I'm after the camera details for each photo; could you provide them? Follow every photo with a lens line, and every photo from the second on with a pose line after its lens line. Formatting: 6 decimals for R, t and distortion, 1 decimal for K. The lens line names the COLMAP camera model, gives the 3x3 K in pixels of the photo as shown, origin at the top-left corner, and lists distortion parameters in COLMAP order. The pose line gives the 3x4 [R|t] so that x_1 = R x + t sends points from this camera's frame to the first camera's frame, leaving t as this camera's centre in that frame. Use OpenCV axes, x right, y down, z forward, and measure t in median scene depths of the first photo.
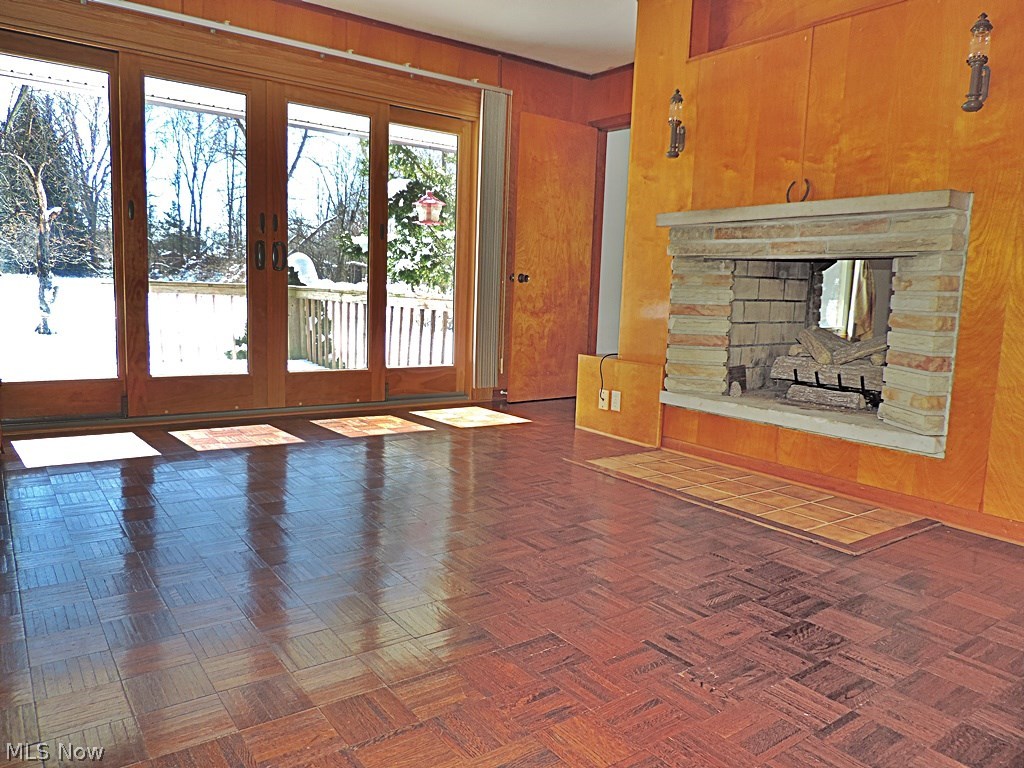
lens RADIAL K [[730.7, 0, 512.0], [0, 730.7, 384.0], [0, 0, 1]] dist [-0.022385, 0.000832]
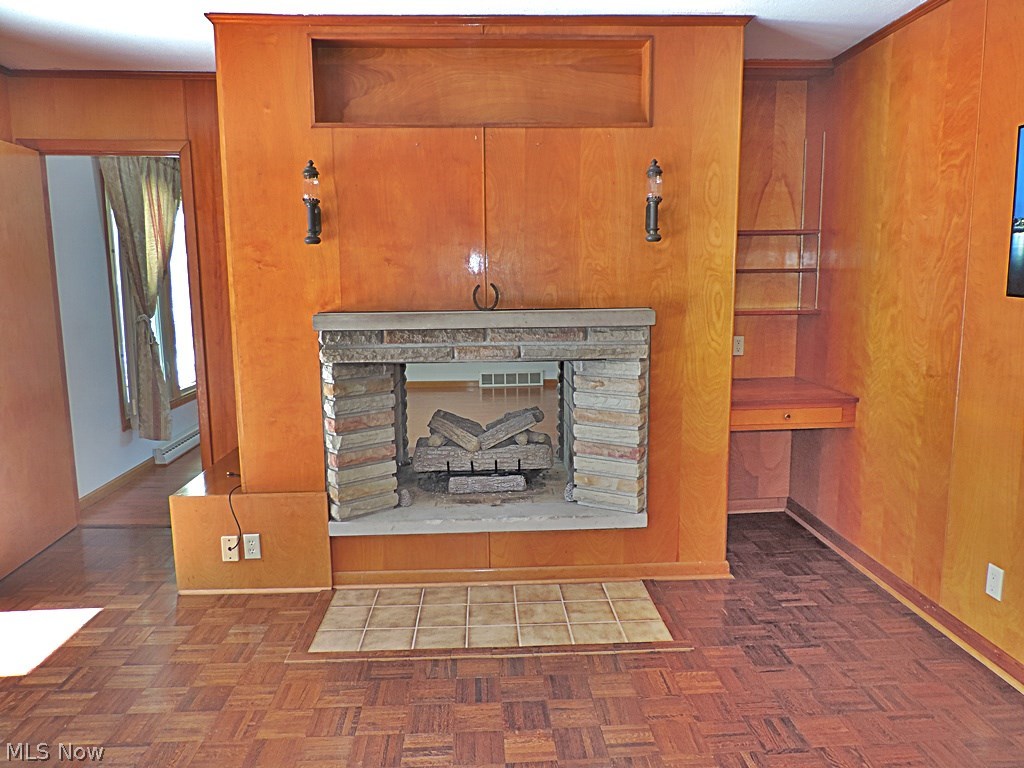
lens RADIAL K [[730.7, 0, 512.0], [0, 730.7, 384.0], [0, 0, 1]] dist [-0.022385, 0.000832]
pose [[0.542494, -0.165783, 0.823539, -0.435376], [0.135848, 0.984743, 0.108746, -0.266706], [-0.829003, 0.052882, 0.556739, 0.463297]]
